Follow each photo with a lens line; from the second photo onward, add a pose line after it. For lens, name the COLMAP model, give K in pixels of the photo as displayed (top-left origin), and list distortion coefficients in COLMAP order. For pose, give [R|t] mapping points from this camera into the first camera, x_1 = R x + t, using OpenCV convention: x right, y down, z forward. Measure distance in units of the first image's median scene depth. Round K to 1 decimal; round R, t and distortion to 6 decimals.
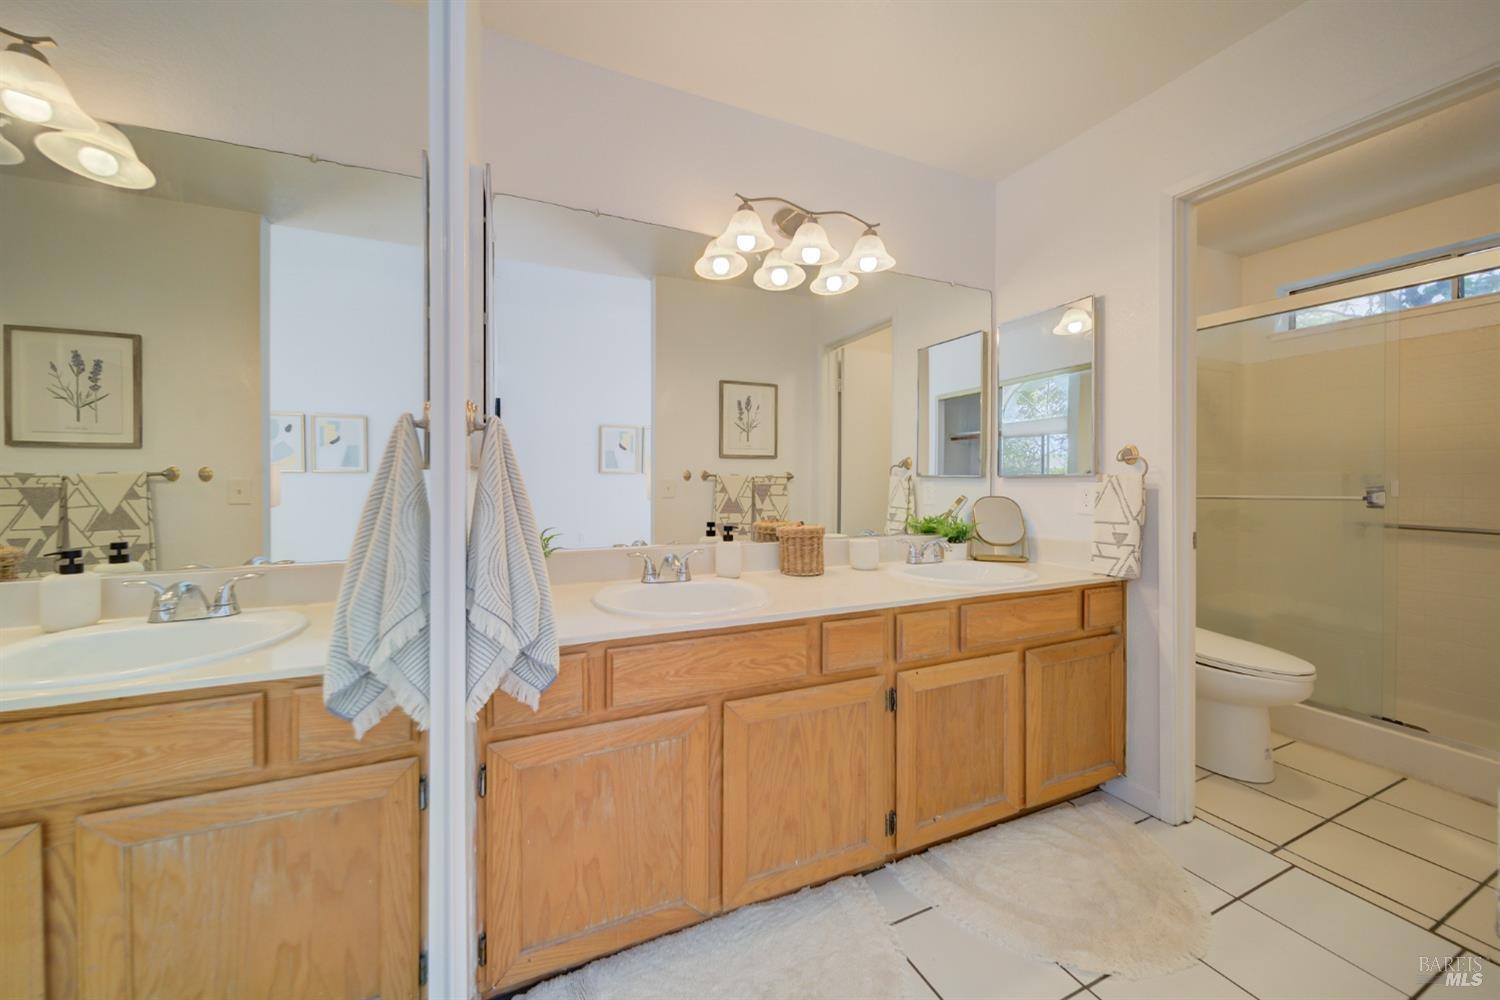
lens RADIAL K [[530.5, 0, 754.9], [0, 530.5, 484.9], [0, 0, 1]] dist [-0.000821, -0.000004]
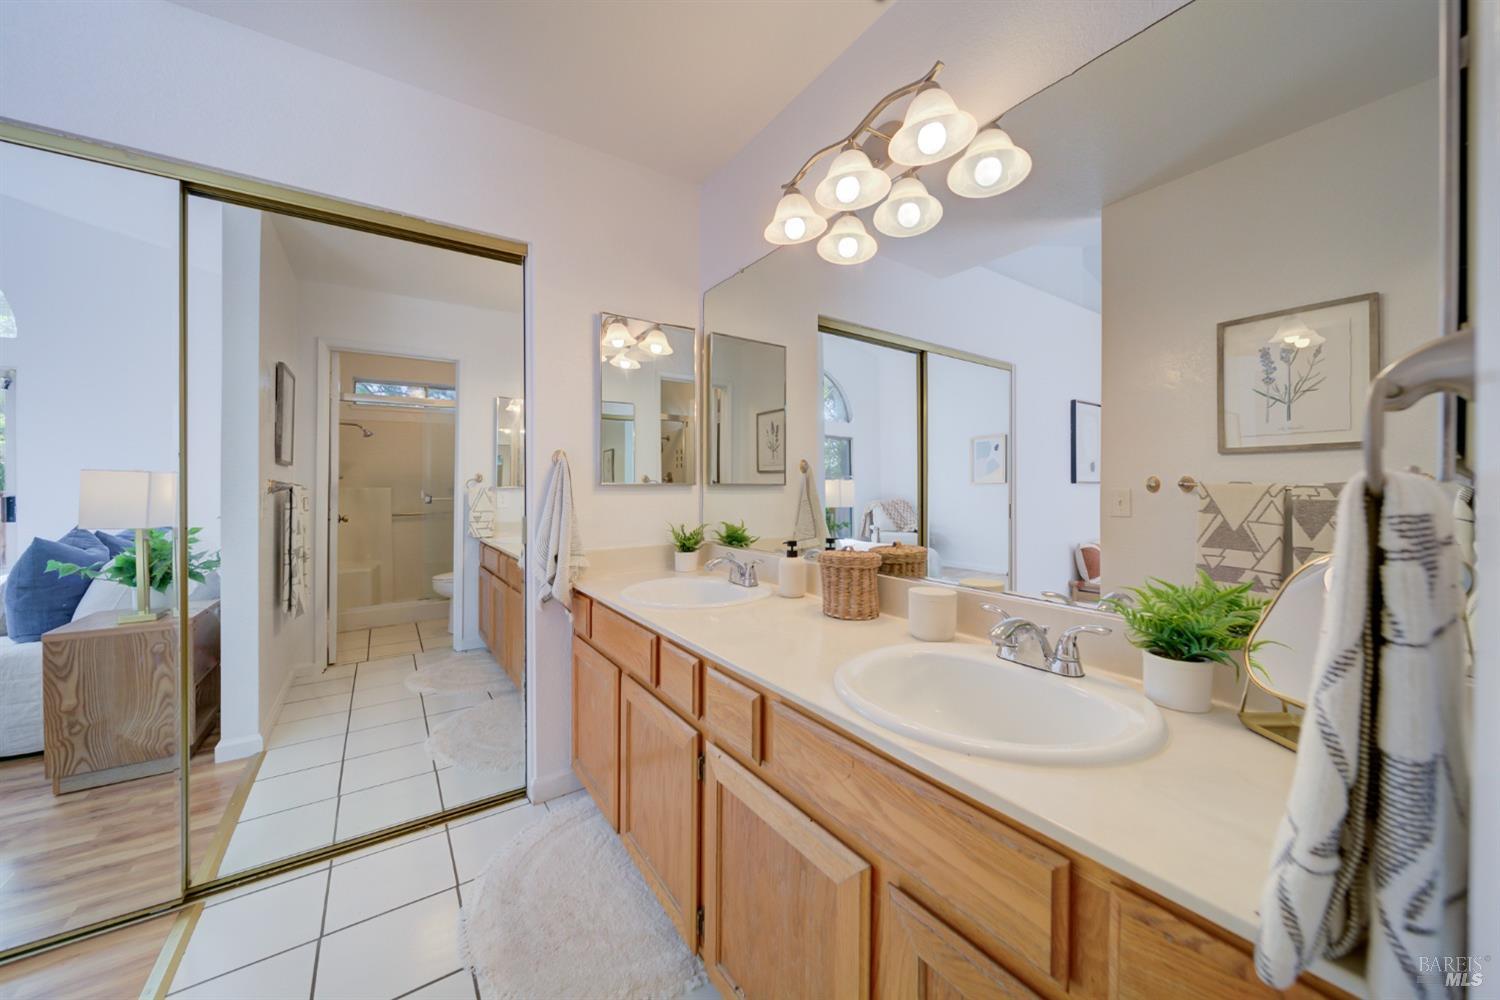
lens RADIAL K [[548.1, 0, 750.3], [0, 548.1, 490.9], [0, 0, 1]] dist [-0.000638, -0.000101]
pose [[0.185239, 0.005514, -0.982678, 0.441583], [-0.010074, 0.999942, 0.003712, -0.007384], [0.982642, 0.009212, 0.185284, 0.375665]]
